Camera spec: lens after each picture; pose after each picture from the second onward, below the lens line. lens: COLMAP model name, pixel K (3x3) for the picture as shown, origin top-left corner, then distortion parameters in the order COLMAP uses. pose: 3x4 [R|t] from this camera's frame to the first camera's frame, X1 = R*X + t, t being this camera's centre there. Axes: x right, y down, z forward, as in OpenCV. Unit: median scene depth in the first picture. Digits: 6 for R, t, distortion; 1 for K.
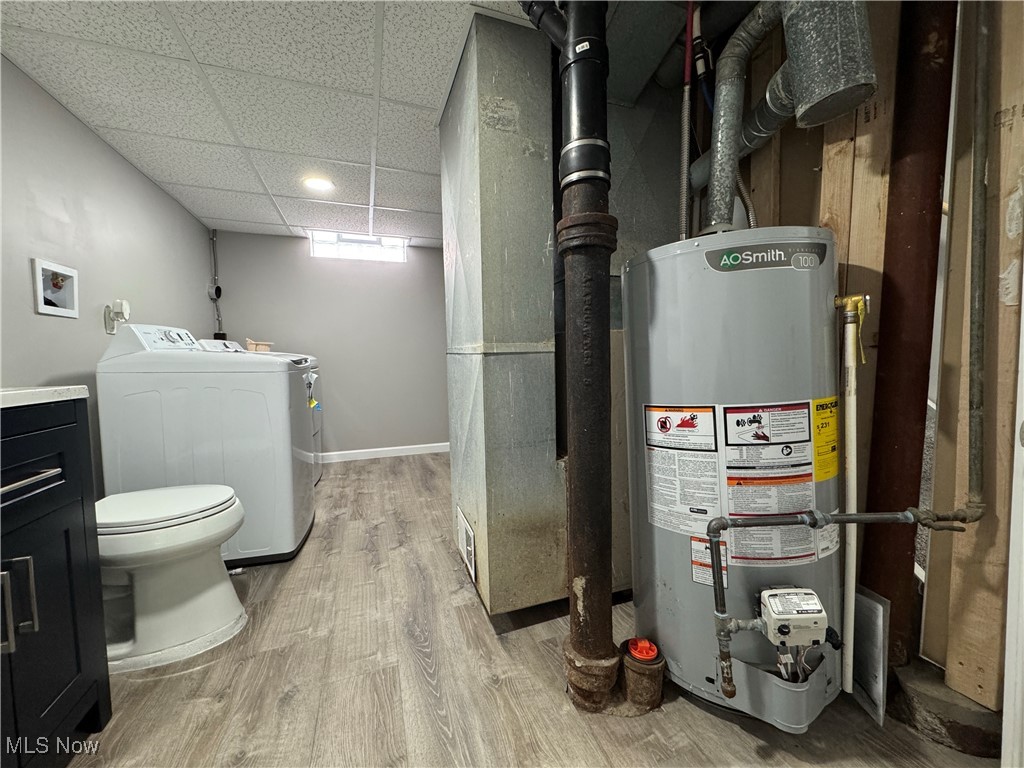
lens RADIAL K [[409.9, 0, 512.6], [0, 409.9, 386.2], [0, 0, 1]] dist [-0.001194, -0.000277]
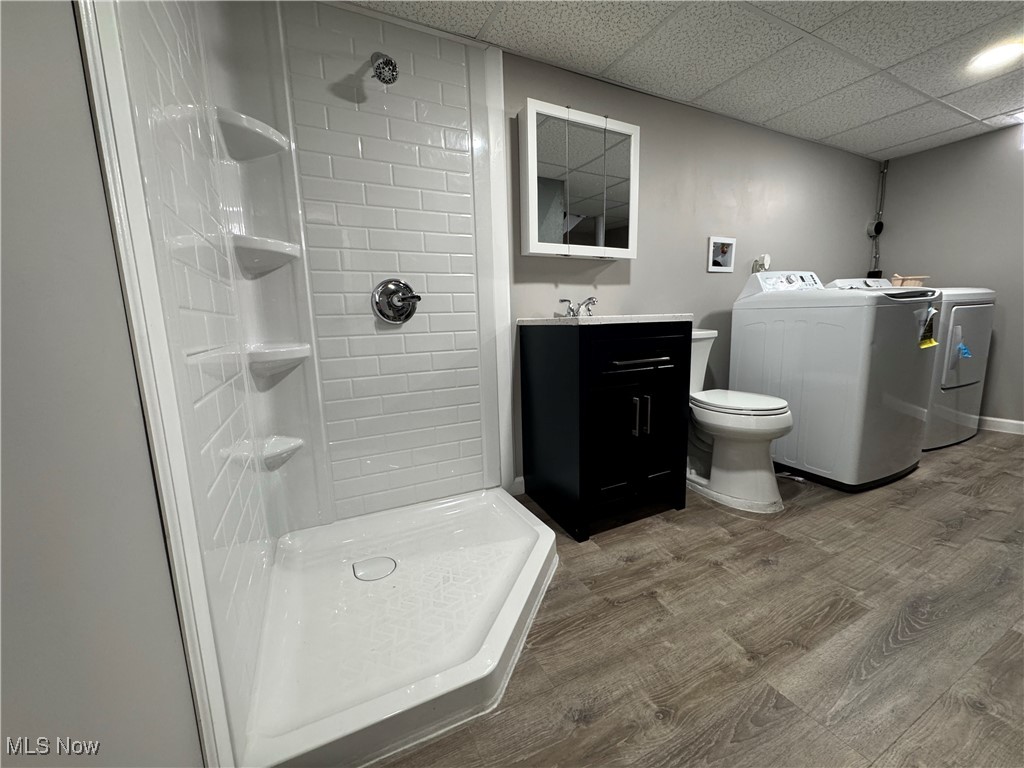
lens RADIAL K [[409.9, 0, 512.6], [0, 409.9, 386.2], [0, 0, 1]] dist [-0.001194, -0.000277]
pose [[0.126206, 0.164399, -0.978287, 0.360897], [-0.034953, 0.986297, 0.161236, 0.029446], [0.991388, 0.013845, 0.130223, 0.028558]]
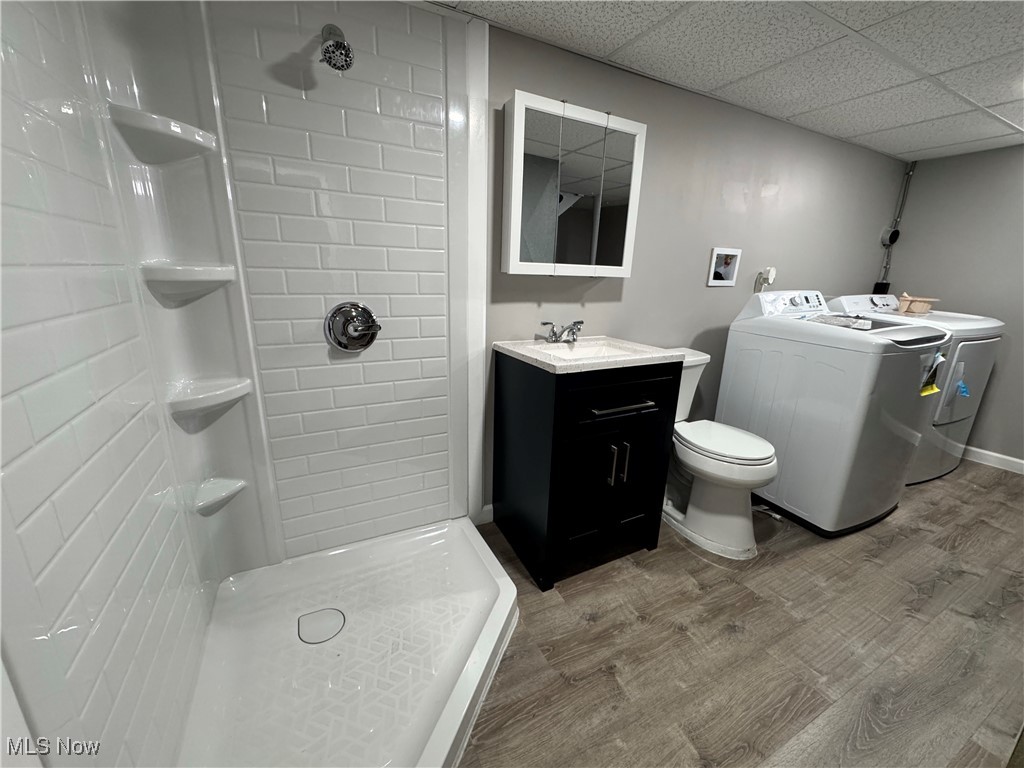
lens RADIAL K [[409.9, 0, 512.6], [0, 409.9, 386.2], [0, 0, 1]] dist [-0.001194, -0.000277]
pose [[0.136114, 0.278928, -0.950617, 0.234338], [-0.092980, 0.958908, 0.268047, -0.148827], [0.986320, 0.051904, 0.156455, 0.080140]]
